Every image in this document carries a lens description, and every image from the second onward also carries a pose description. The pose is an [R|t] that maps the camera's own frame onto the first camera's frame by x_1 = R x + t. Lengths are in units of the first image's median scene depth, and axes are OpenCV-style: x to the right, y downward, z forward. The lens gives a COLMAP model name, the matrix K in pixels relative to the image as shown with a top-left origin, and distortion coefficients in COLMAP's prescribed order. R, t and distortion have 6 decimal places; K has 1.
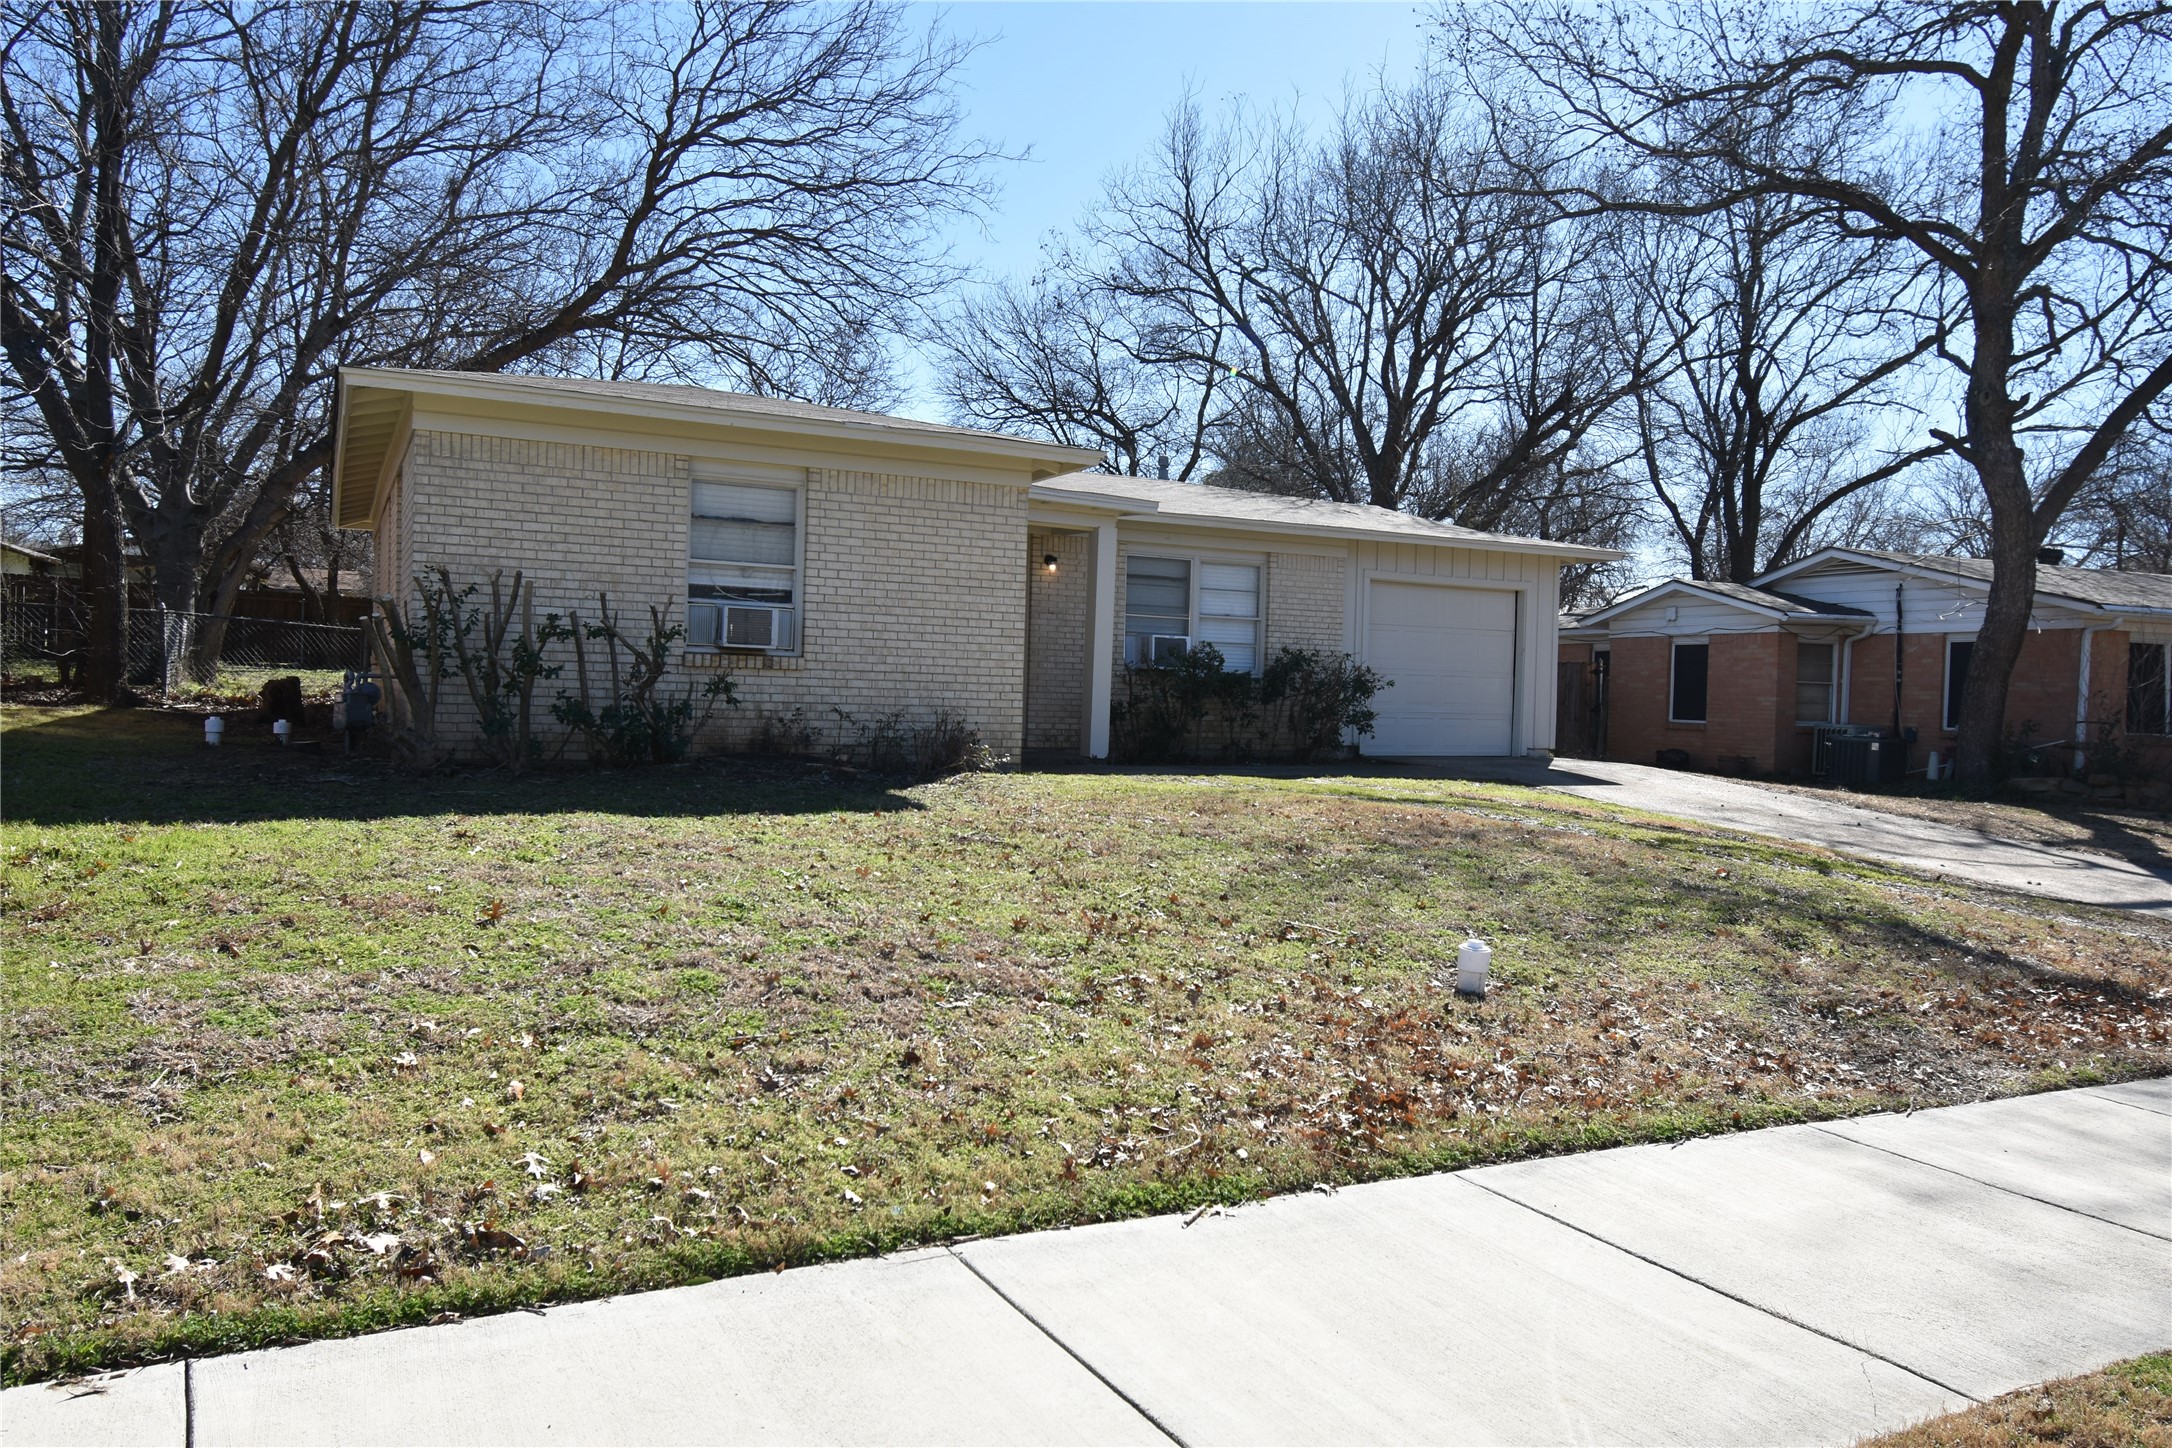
lens RADIAL K [[1491.5, 0, 1089.6], [0, 1491.5, 731.4], [0, 0, 1]] dist [0.001992, -0.010361]
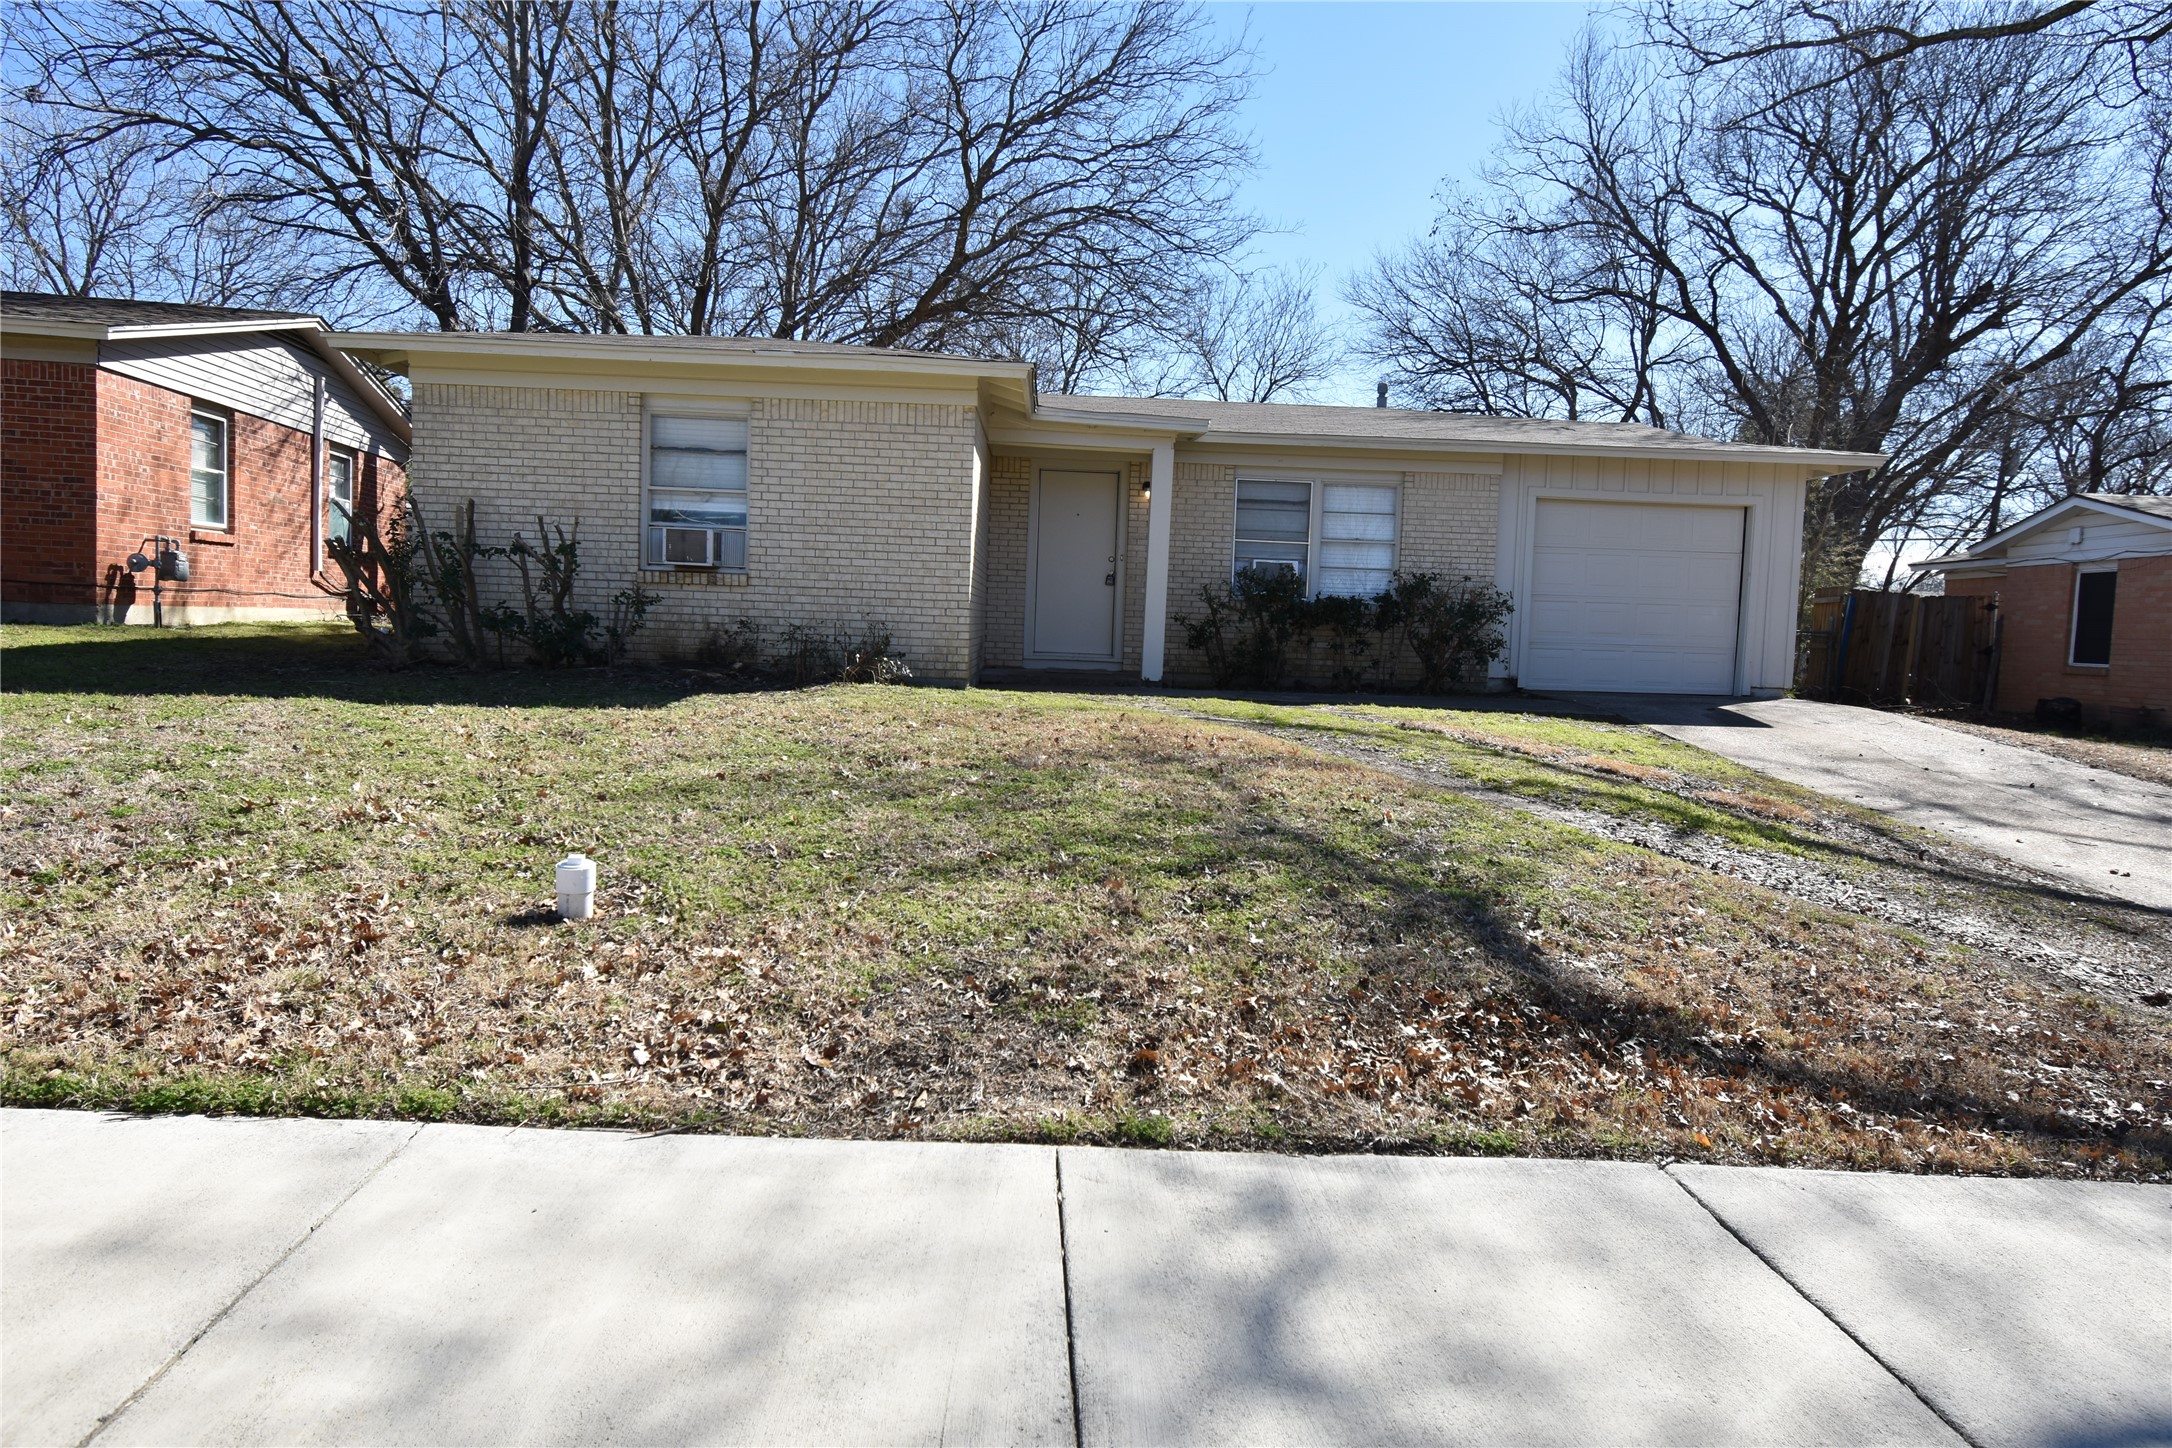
lens RADIAL K [[1308.0, 0, 1086.0], [0, 1308.0, 724.0], [0, 0, 1]] dist [-0.001676, -0.000567]
pose [[0.910937, 0.034452, -0.411104, 0.305436], [-0.019317, 0.998976, 0.040915, 0.010961], [0.412093, -0.029329, 0.910670, 0.165544]]
